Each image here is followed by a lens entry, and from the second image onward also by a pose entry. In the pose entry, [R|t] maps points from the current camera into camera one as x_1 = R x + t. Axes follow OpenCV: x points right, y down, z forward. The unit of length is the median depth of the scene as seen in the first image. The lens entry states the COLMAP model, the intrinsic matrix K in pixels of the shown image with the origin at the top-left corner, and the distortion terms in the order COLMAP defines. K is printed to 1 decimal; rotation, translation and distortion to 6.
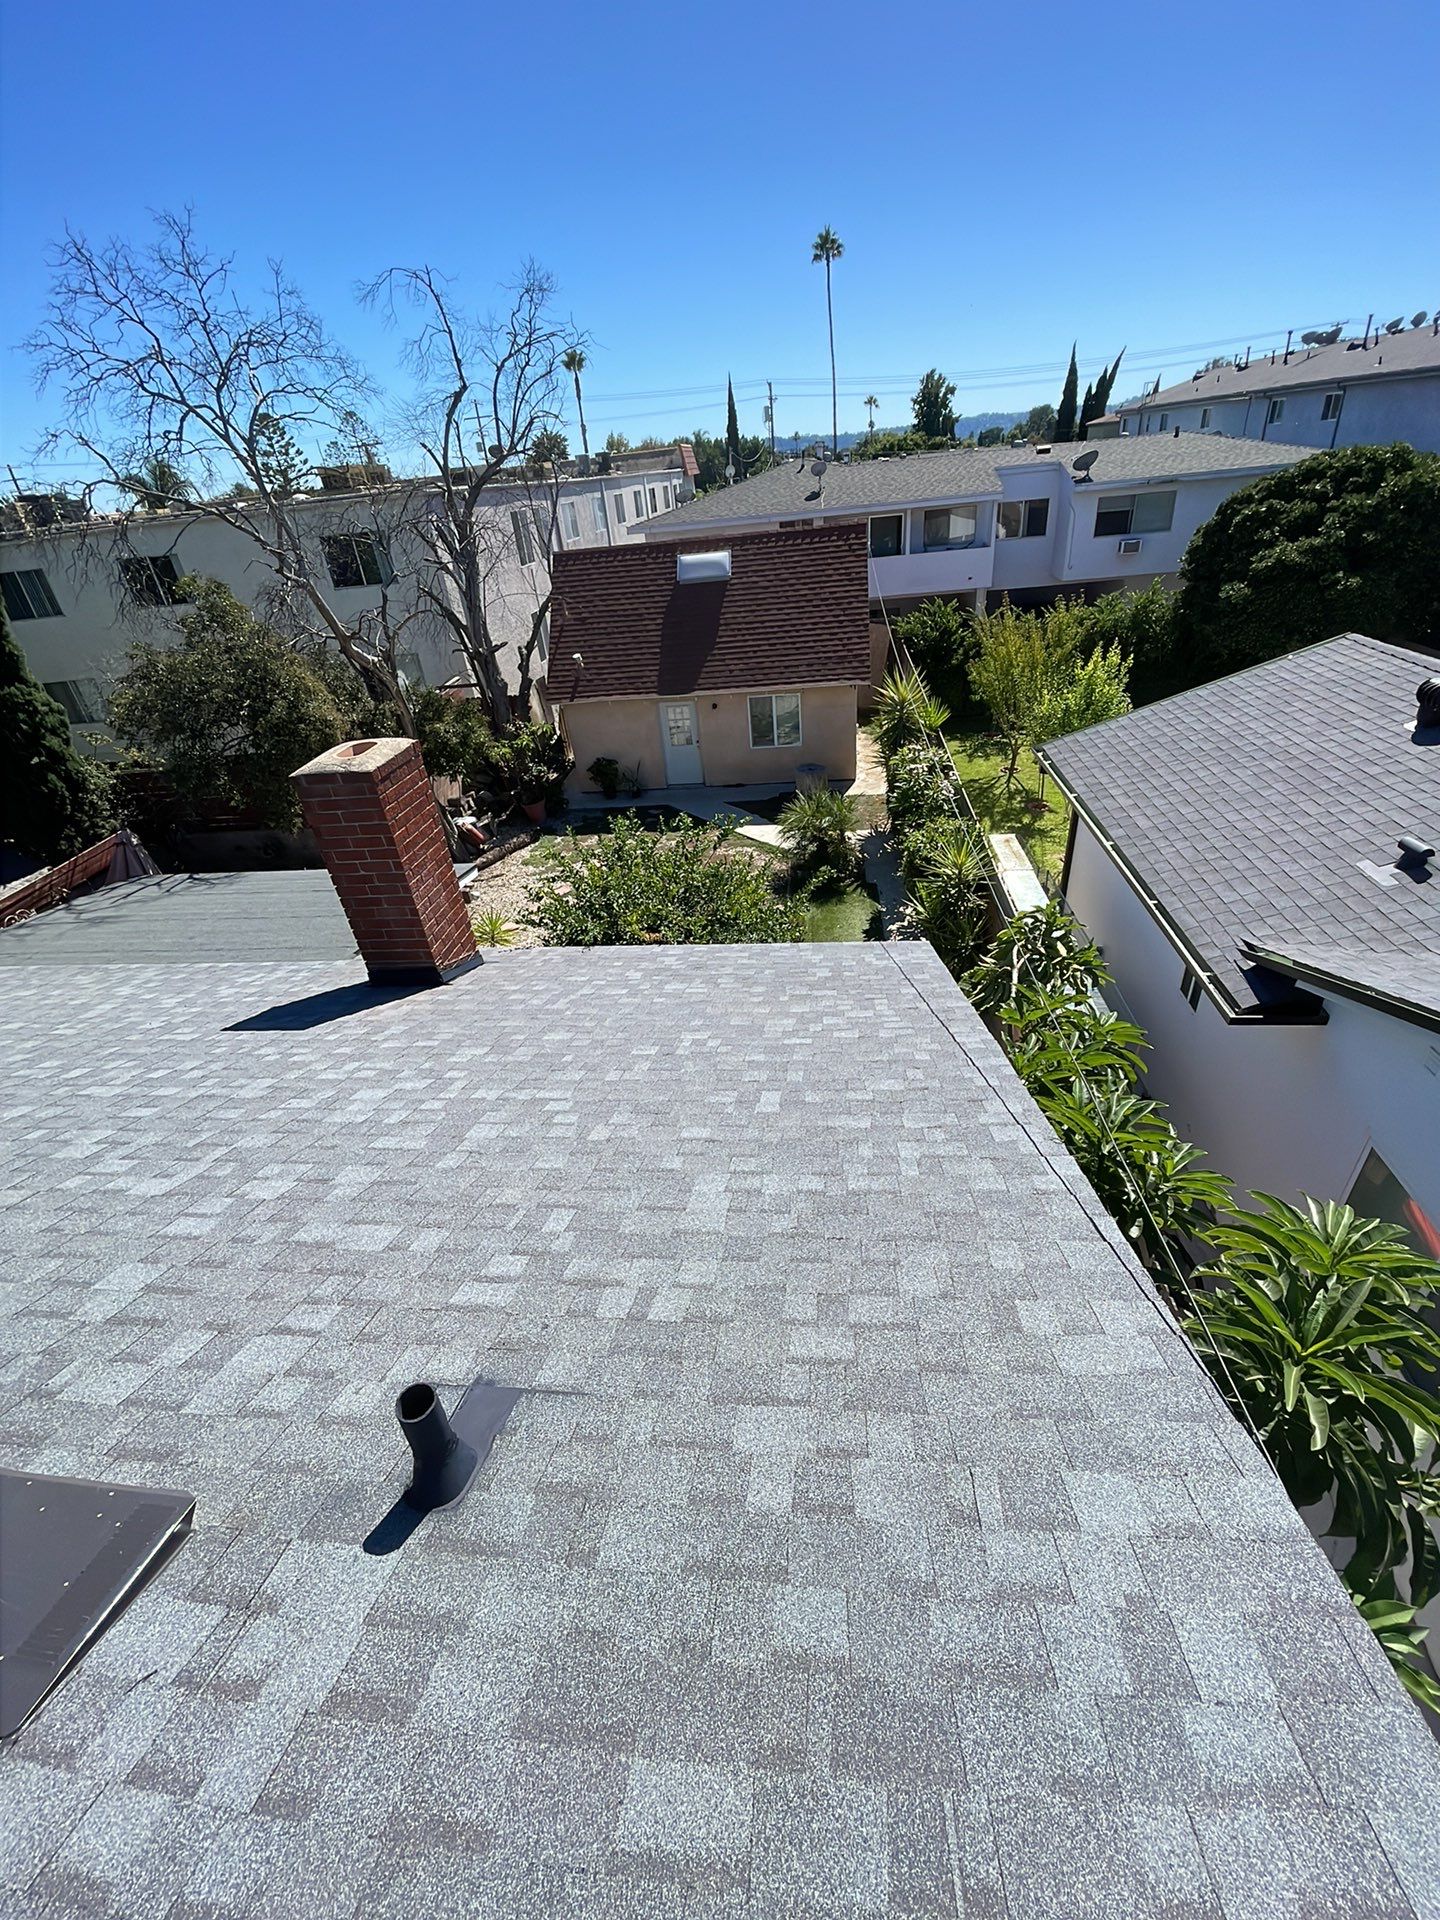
lens RADIAL K [[778.9, 0, 705.5], [0, 778.9, 963.2], [0, 0, 1]] dist [-0.009135, -0.005425]
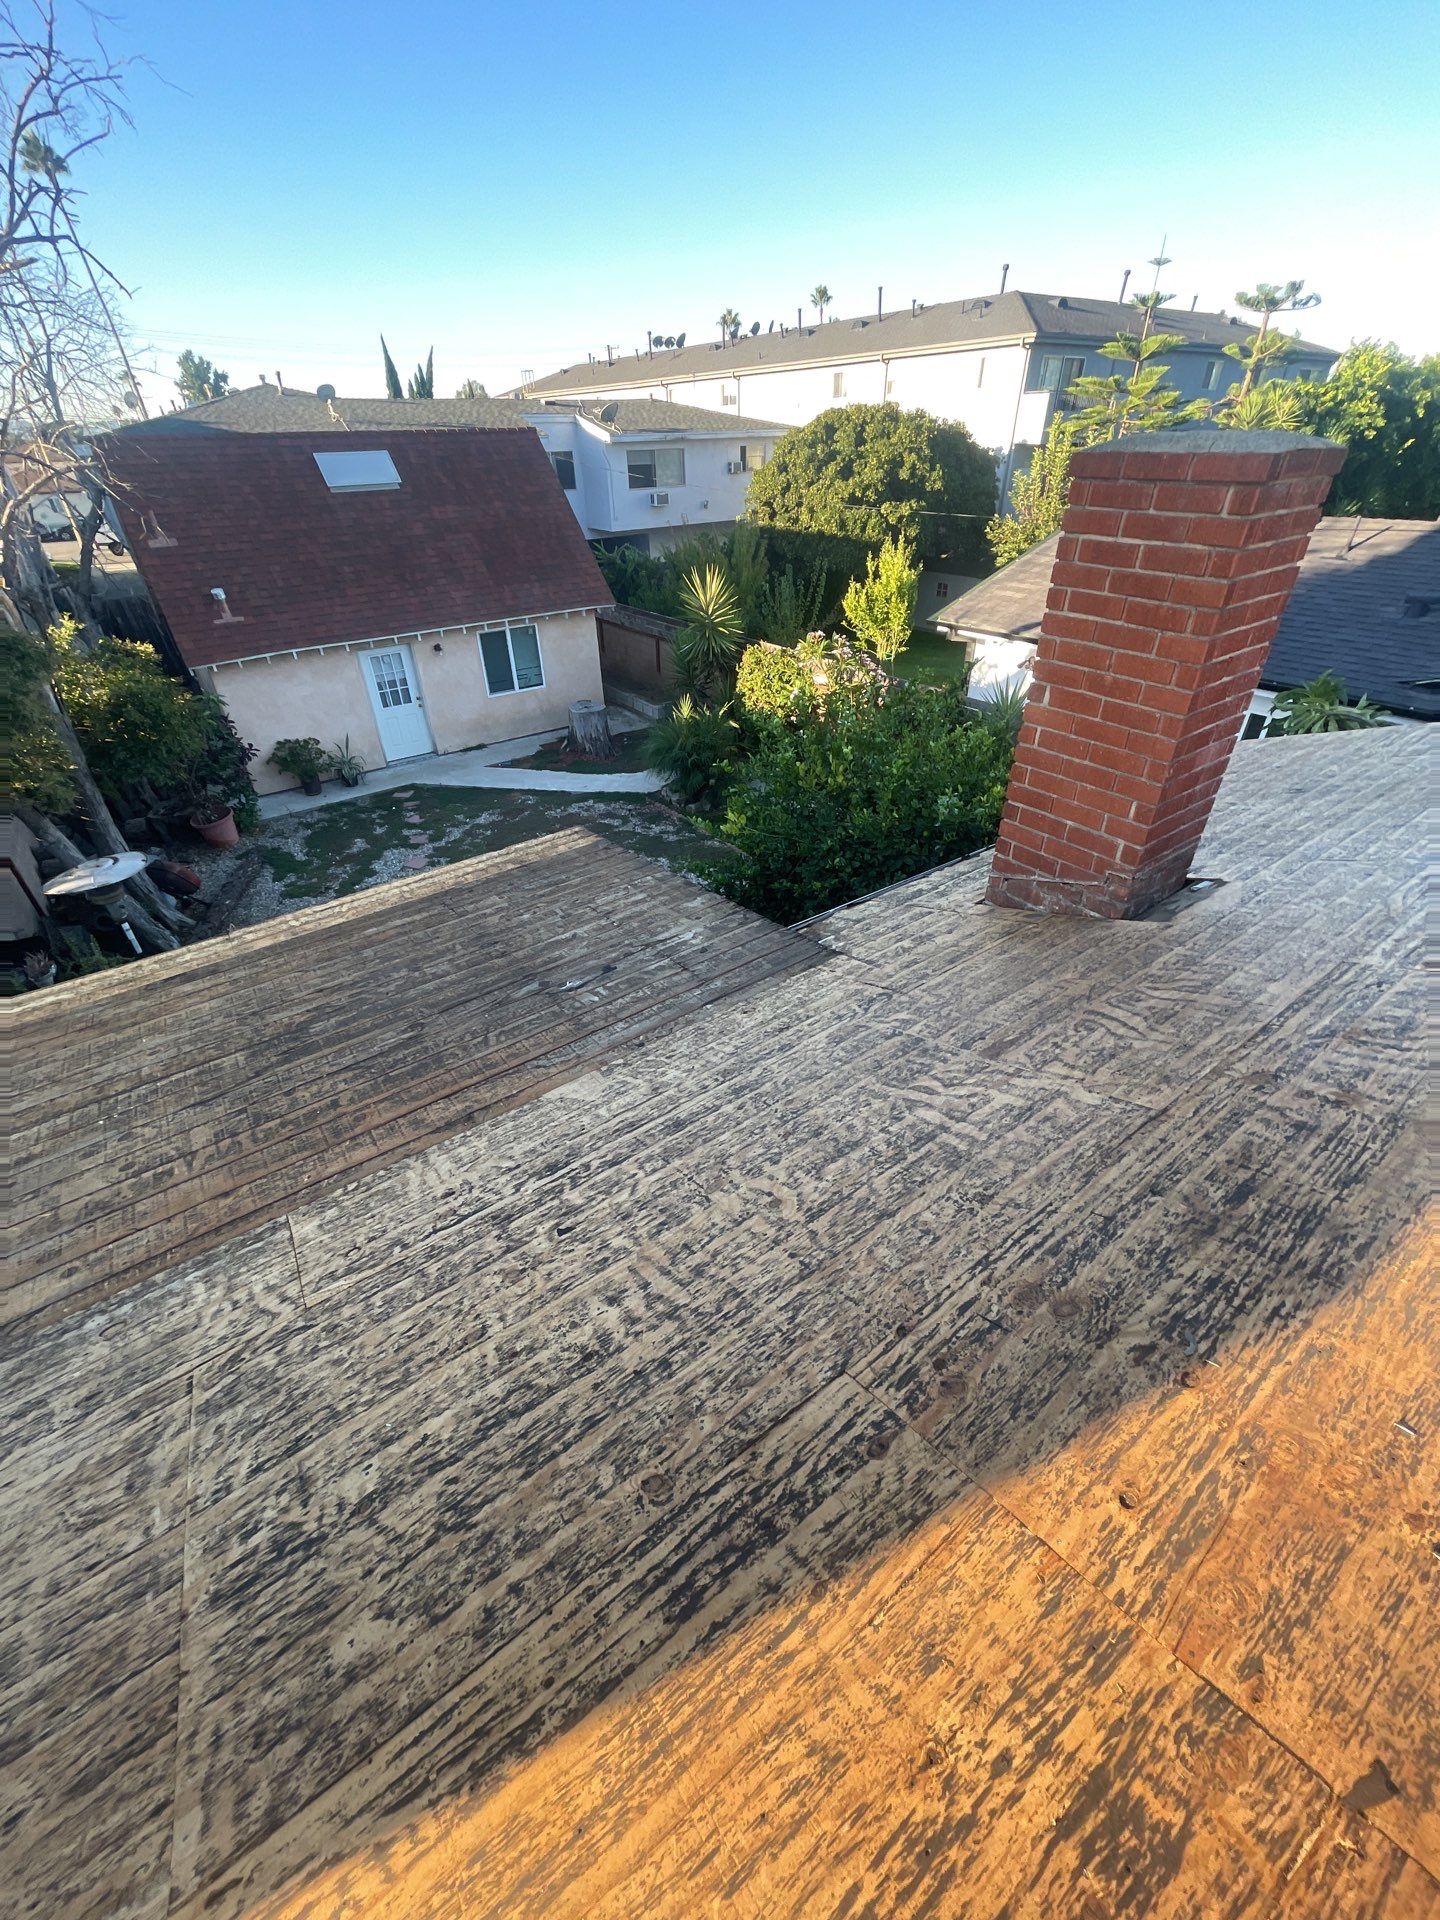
lens RADIAL K [[757.4, 0, 721.8], [0, 757.4, 963.0], [0, 0, 1]] dist [-0.016078, 0.001803]
pose [[0.719017, -0.324506, 0.614582, -0.354978], [0.321039, 0.939380, 0.120410, -0.032914], [-0.616400, 0.110728, 0.779609, 0.268699]]
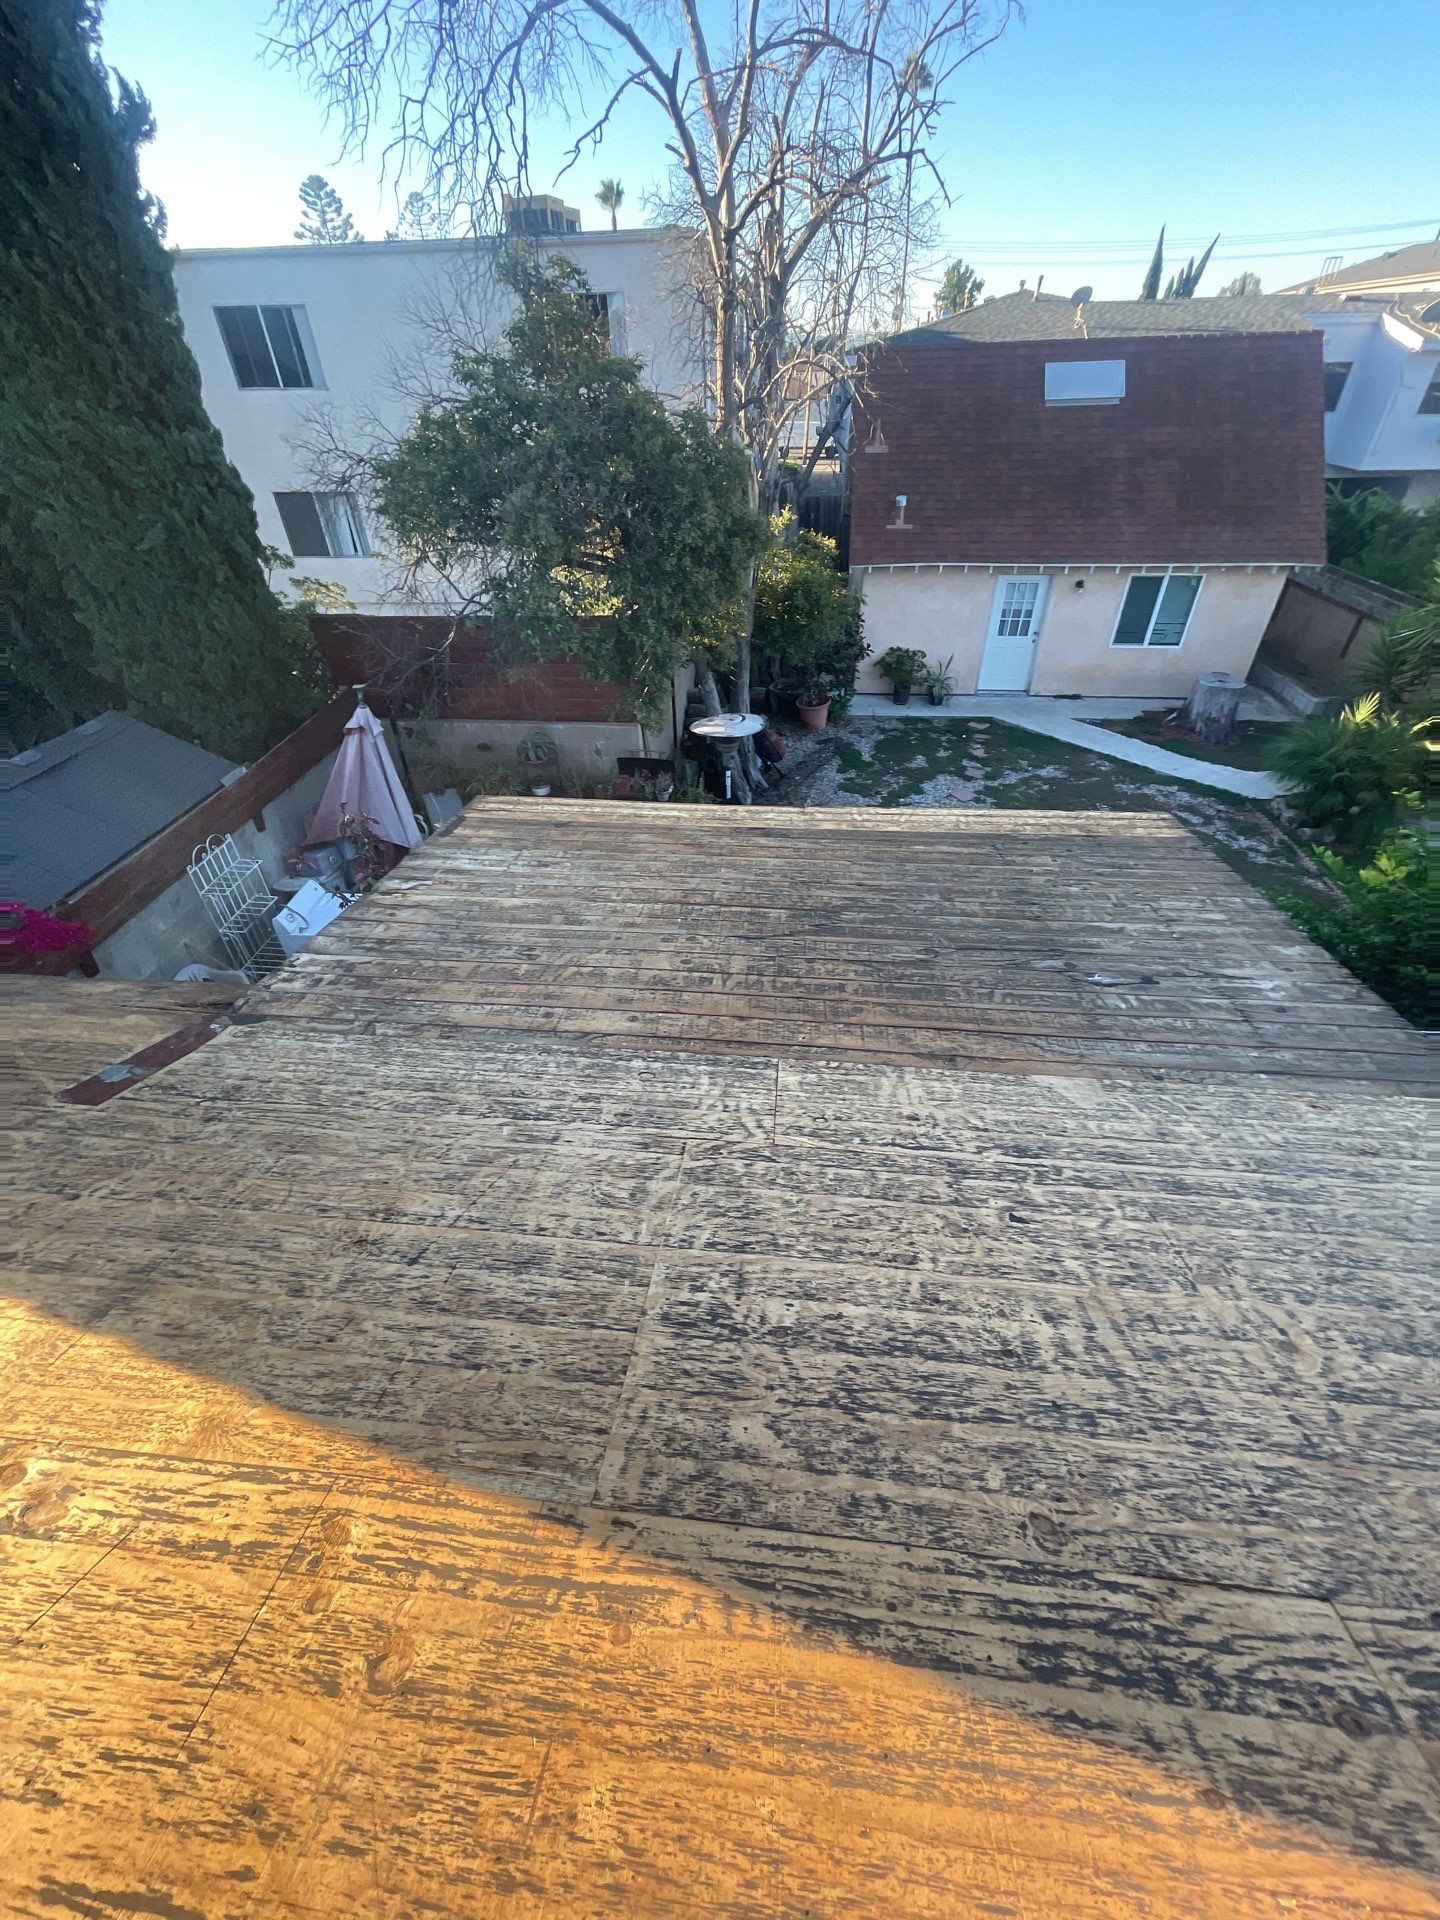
lens RADIAL K [[757.4, 0, 708.5], [0, 757.4, 967.7], [0, 0, 1]] dist [-0.016078, 0.001803]
pose [[0.997672, 0.040268, 0.055033, -0.365397], [-0.046238, 0.992642, 0.111909, -0.034705], [-0.050122, -0.114193, 0.992193, 0.274146]]
